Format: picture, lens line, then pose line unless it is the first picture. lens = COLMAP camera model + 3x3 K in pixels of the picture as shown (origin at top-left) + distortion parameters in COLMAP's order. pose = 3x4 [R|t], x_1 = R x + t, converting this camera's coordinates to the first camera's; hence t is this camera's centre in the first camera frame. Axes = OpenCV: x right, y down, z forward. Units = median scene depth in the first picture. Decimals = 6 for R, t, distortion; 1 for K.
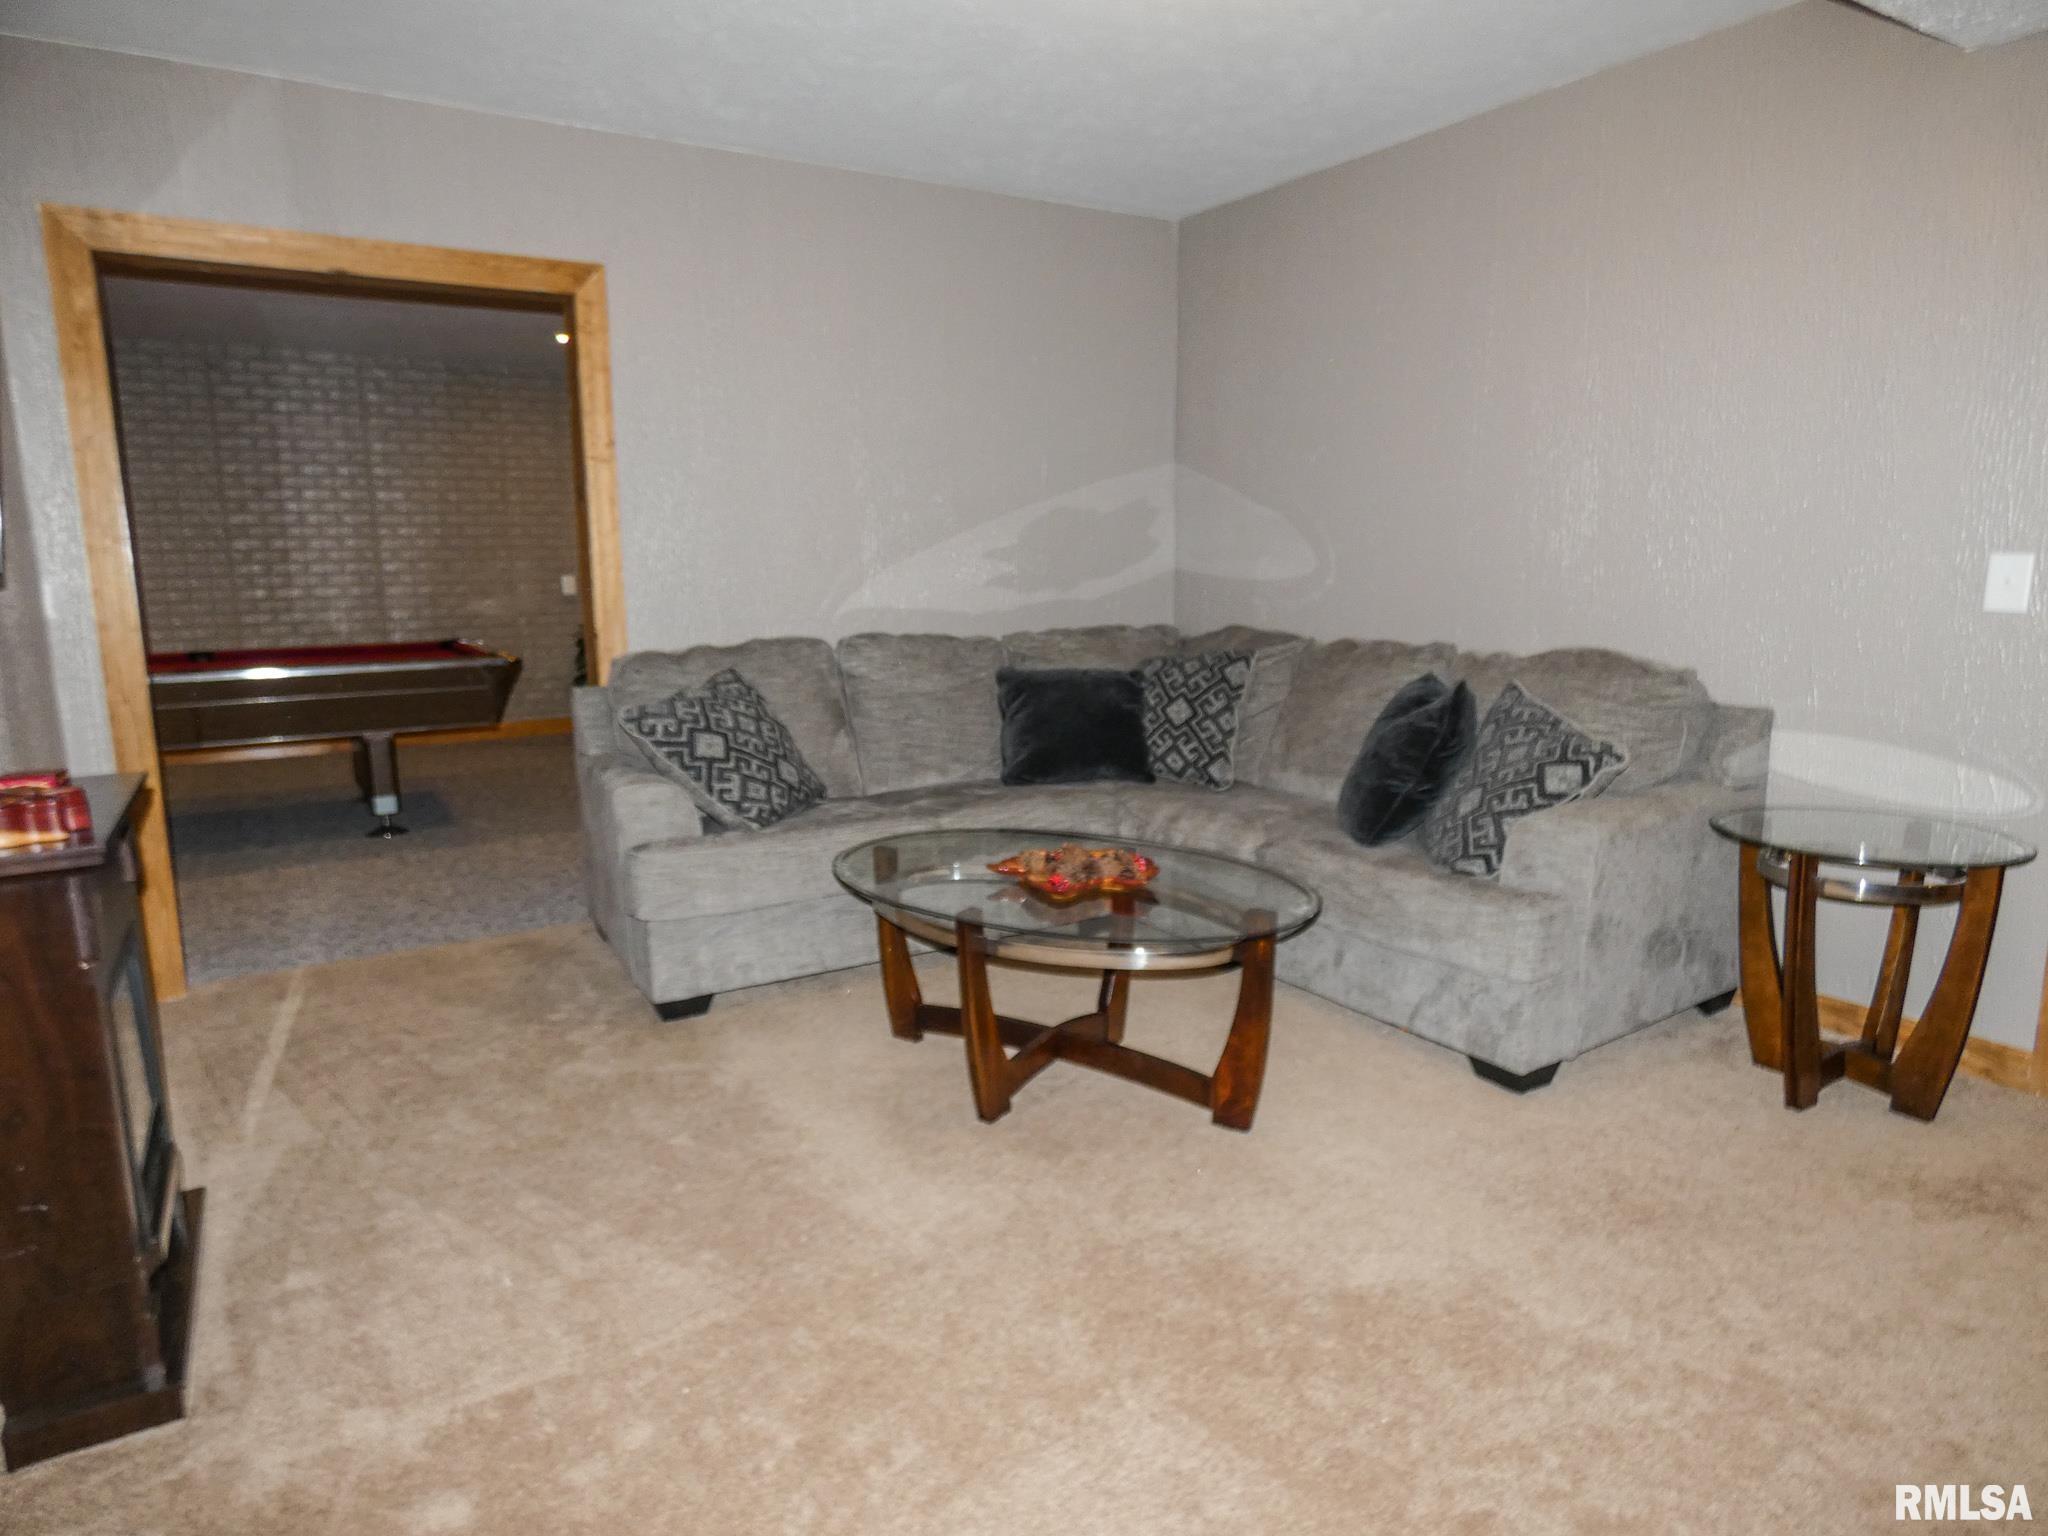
lens RADIAL K [[1249.4, 0, 1021.1], [0, 1249.4, 767.9], [0, 0, 1]] dist [0.003260, 0.001442]
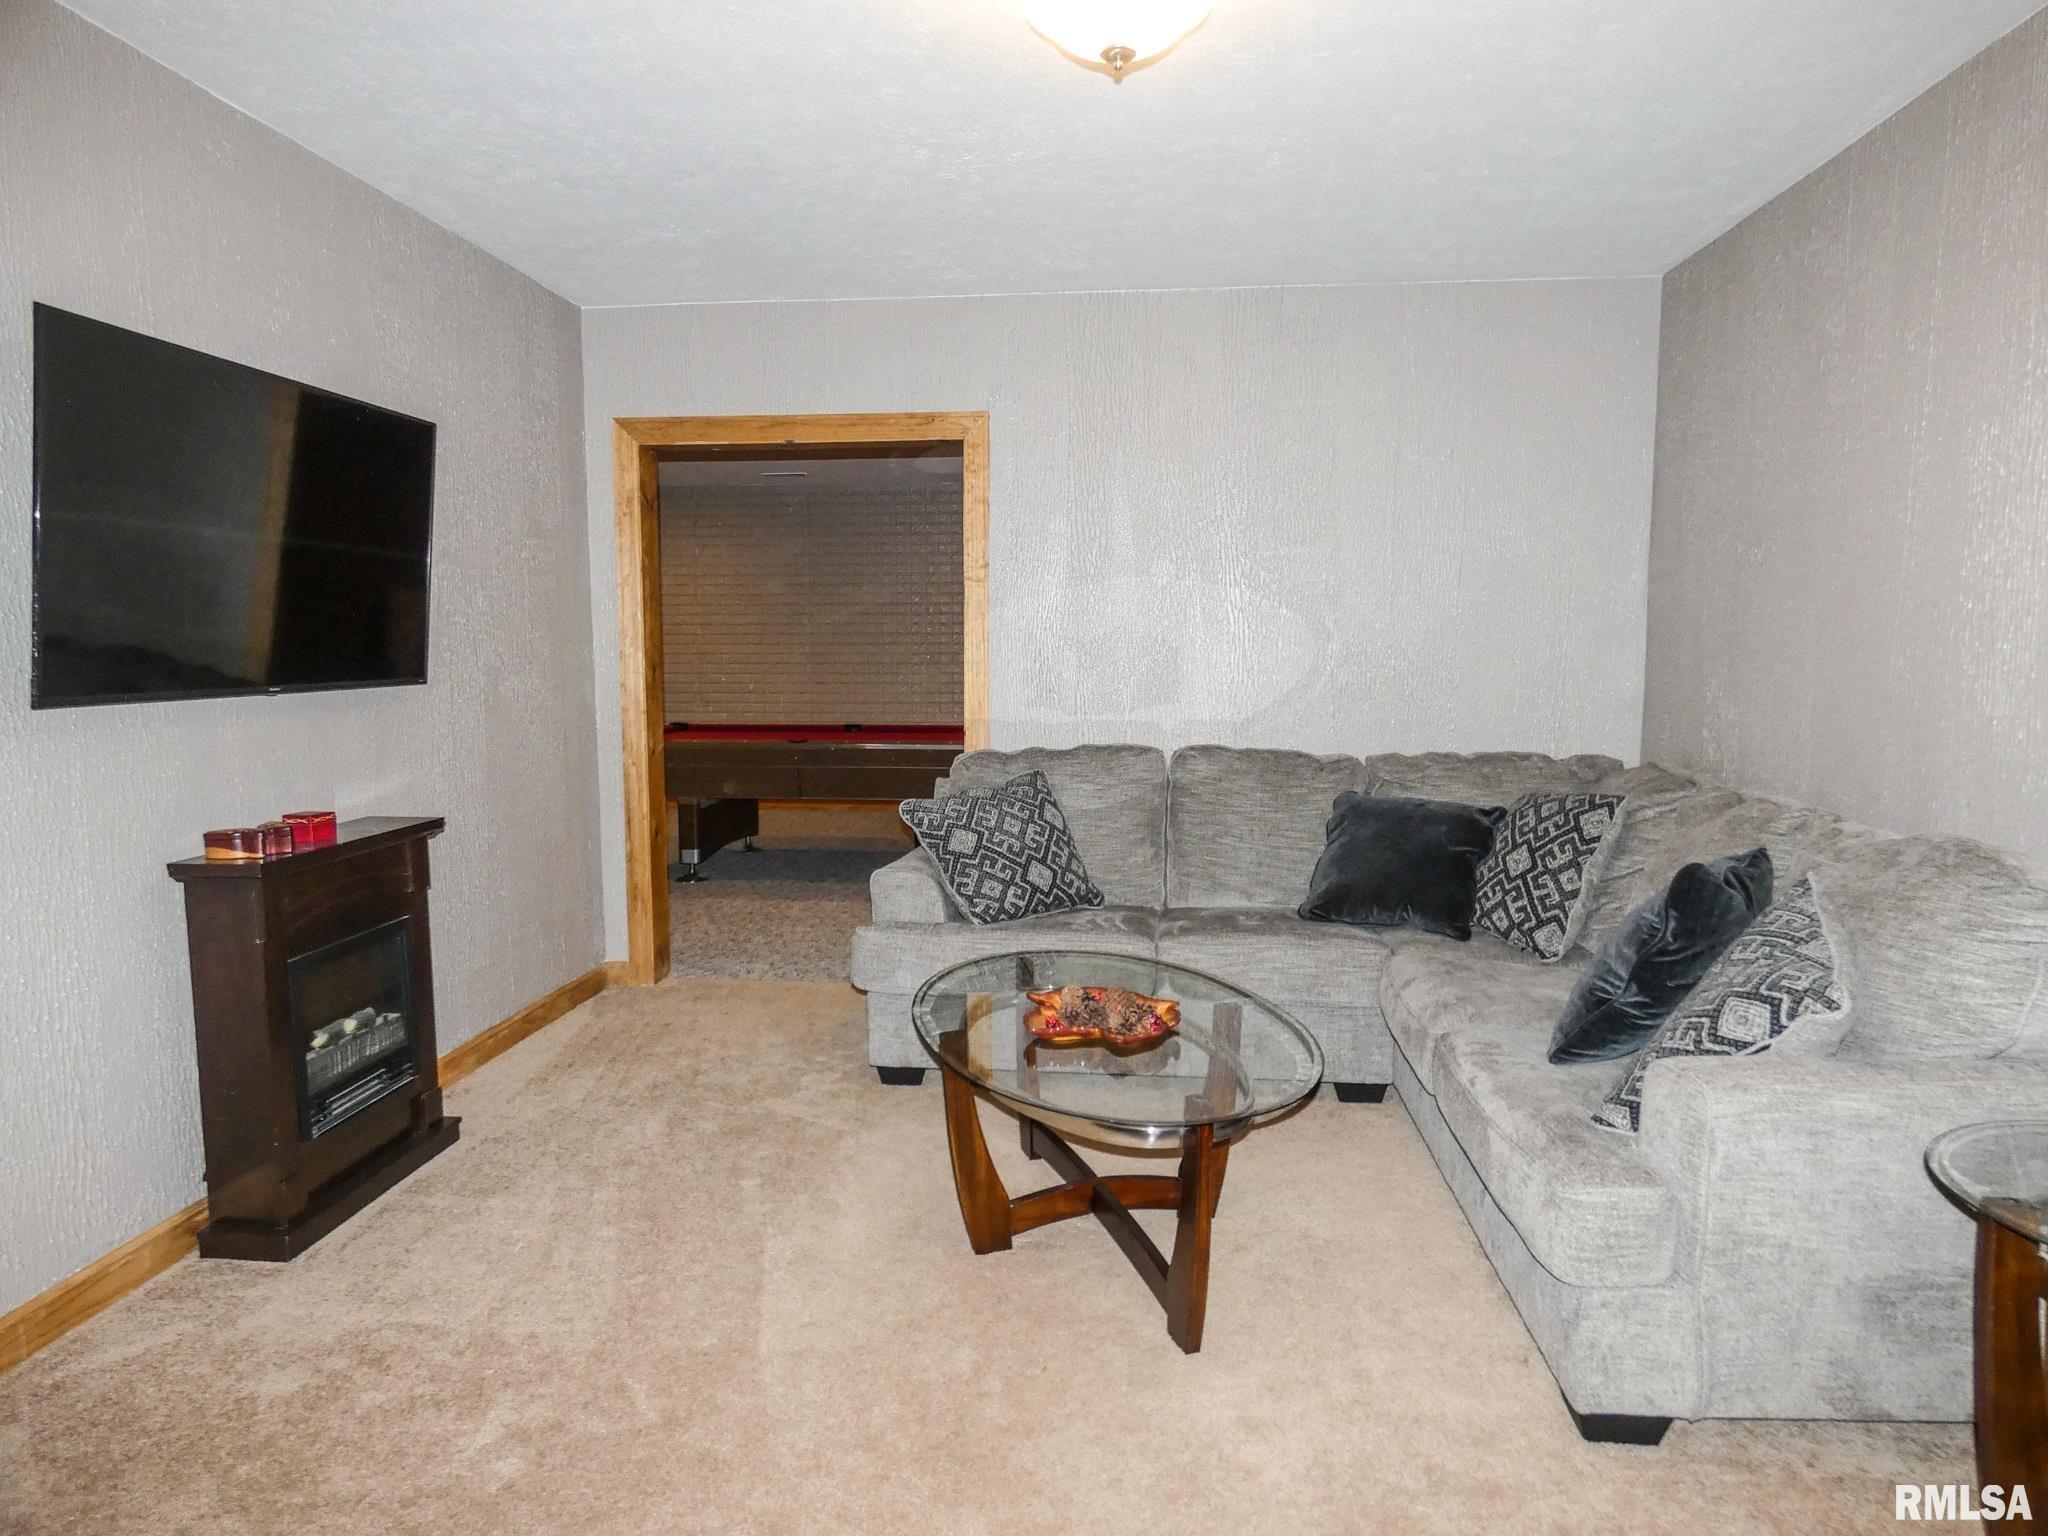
lens RADIAL K [[1241.8, 0, 1024.0], [0, 1241.8, 768.0], [0, 0, 1]] dist [-0.011791, -0.001328]
pose [[0.798744, 0.073186, -0.597204, 0.389780], [-0.112705, 0.993205, -0.029025, -0.050274], [0.591021, 0.090491, 0.801564, 0.141878]]
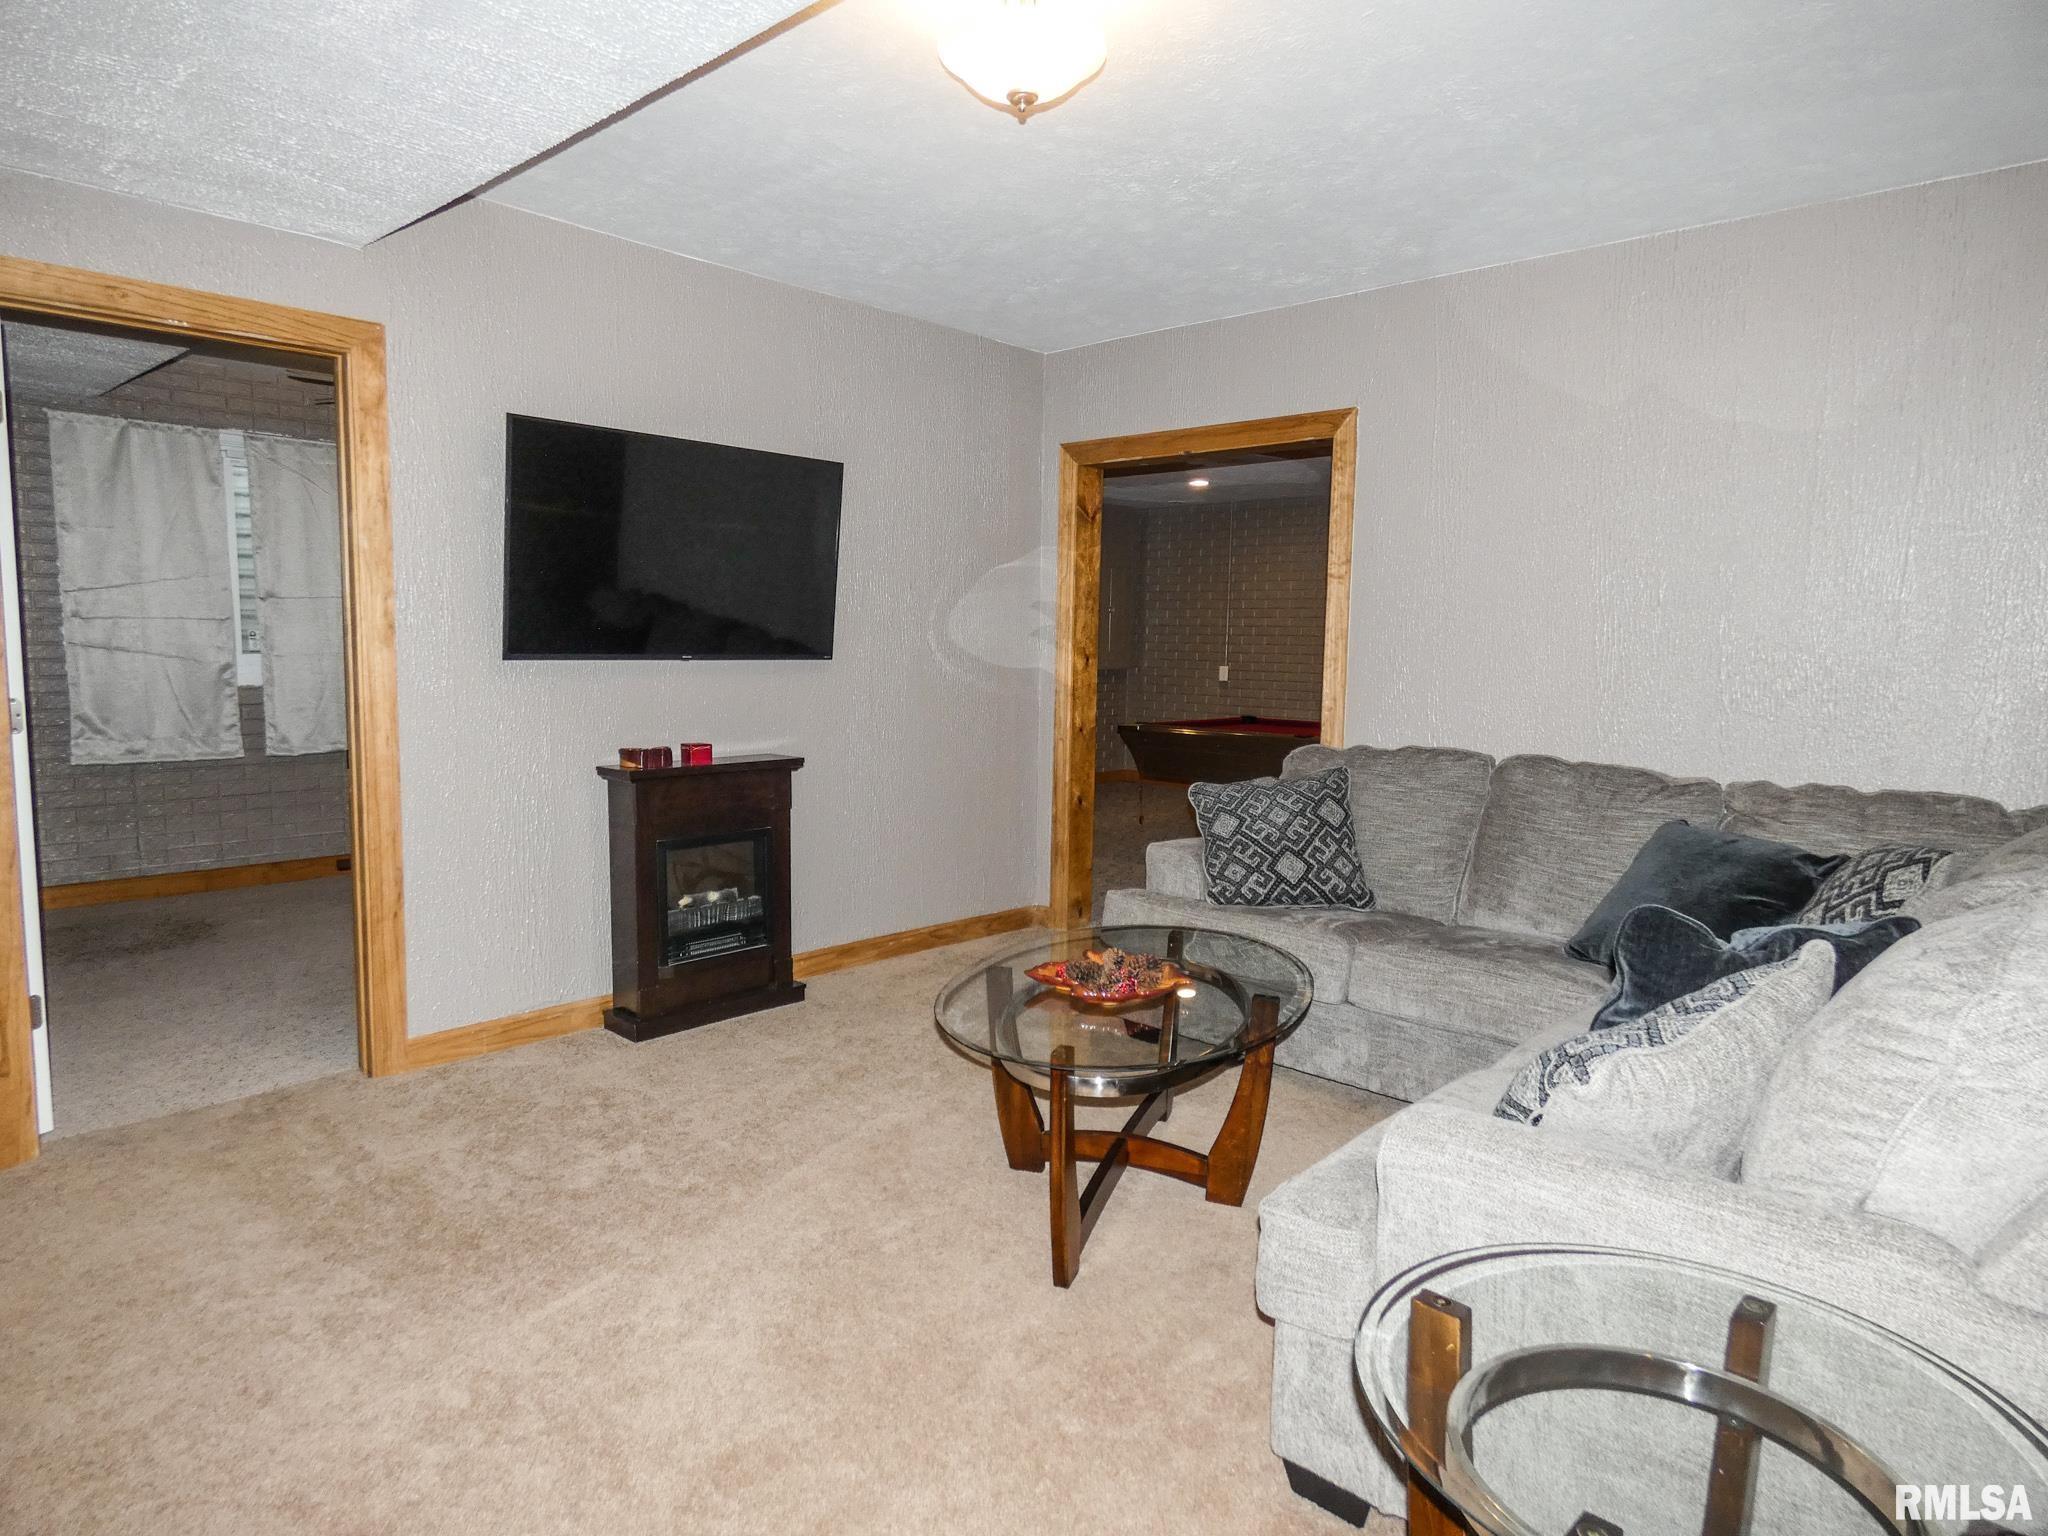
lens RADIAL K [[1215.1, 0, 1024.7], [0, 1215.1, 775.9], [0, 0, 1]] dist [-0.029800, -0.000601]
pose [[0.271125, 0.123365, -0.954606, 0.675061], [-0.188234, 0.979400, 0.073107, -0.097512], [0.943959, 0.159868, 0.288762, 0.448280]]
